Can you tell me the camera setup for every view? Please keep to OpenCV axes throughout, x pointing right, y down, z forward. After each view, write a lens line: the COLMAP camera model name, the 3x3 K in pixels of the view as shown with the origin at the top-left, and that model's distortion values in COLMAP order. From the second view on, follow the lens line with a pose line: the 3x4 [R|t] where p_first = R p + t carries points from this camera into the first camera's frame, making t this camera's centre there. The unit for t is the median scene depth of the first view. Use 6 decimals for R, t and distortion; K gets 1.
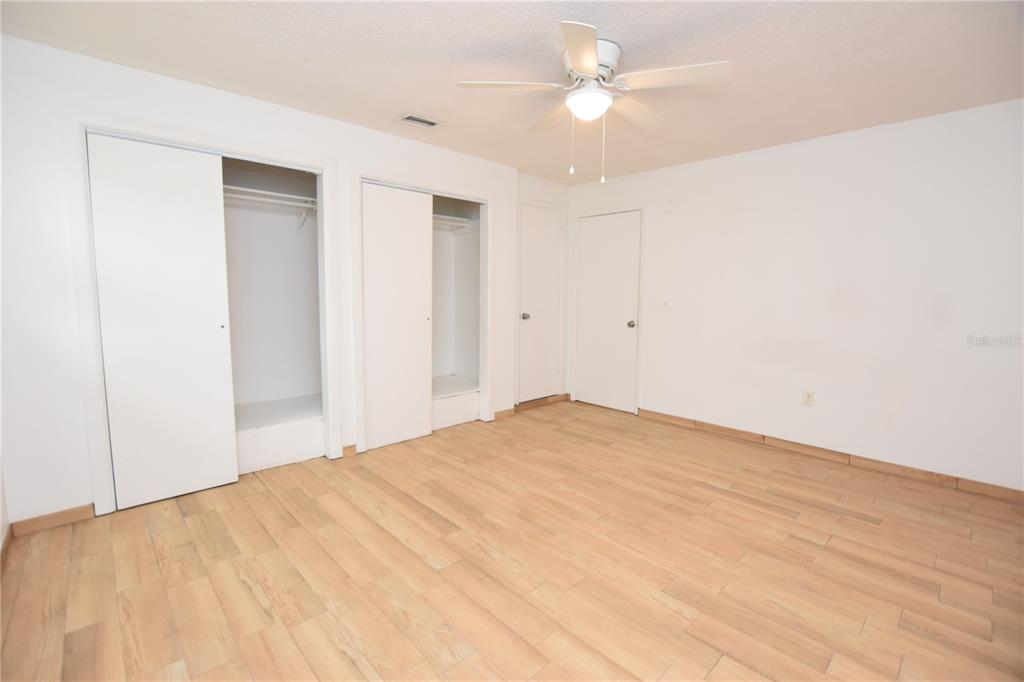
lens RADIAL K [[458.2, 0, 505.7], [0, 458.2, 341.1], [0, 0, 1]] dist [-0.033936, 0.007359]
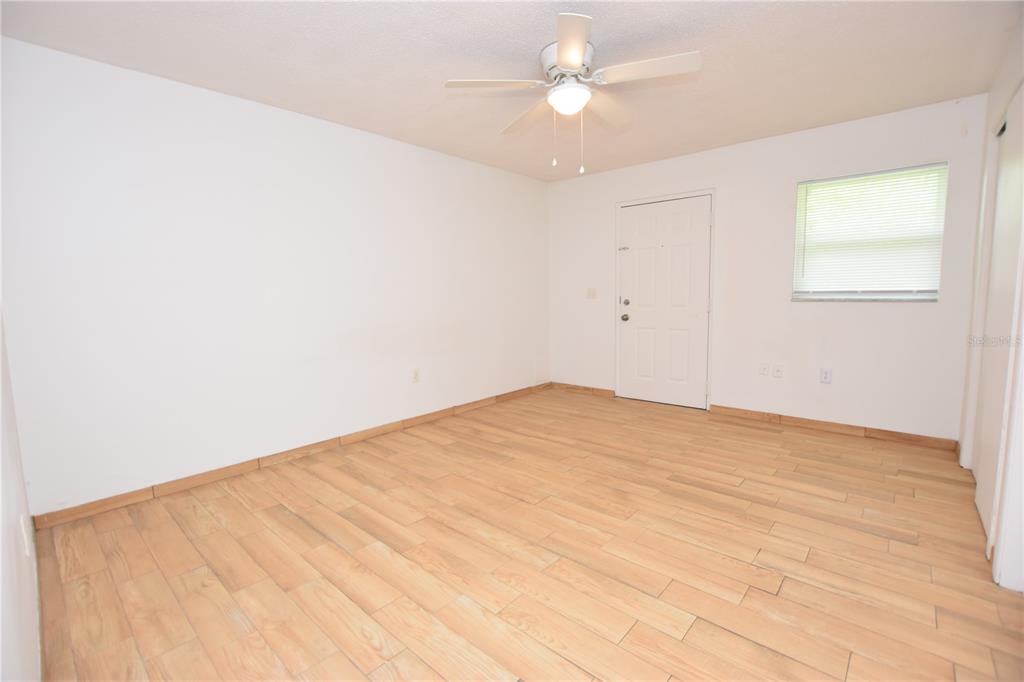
lens RADIAL K [[458.2, 0, 505.7], [0, 458.2, 341.1], [0, 0, 1]] dist [-0.033936, 0.007359]
pose [[-0.996137, 0.014277, -0.086645, 0.390474], [-0.004745, 0.976503, 0.215454, -0.177294], [0.087685, 0.215033, -0.972663, 1.924685]]
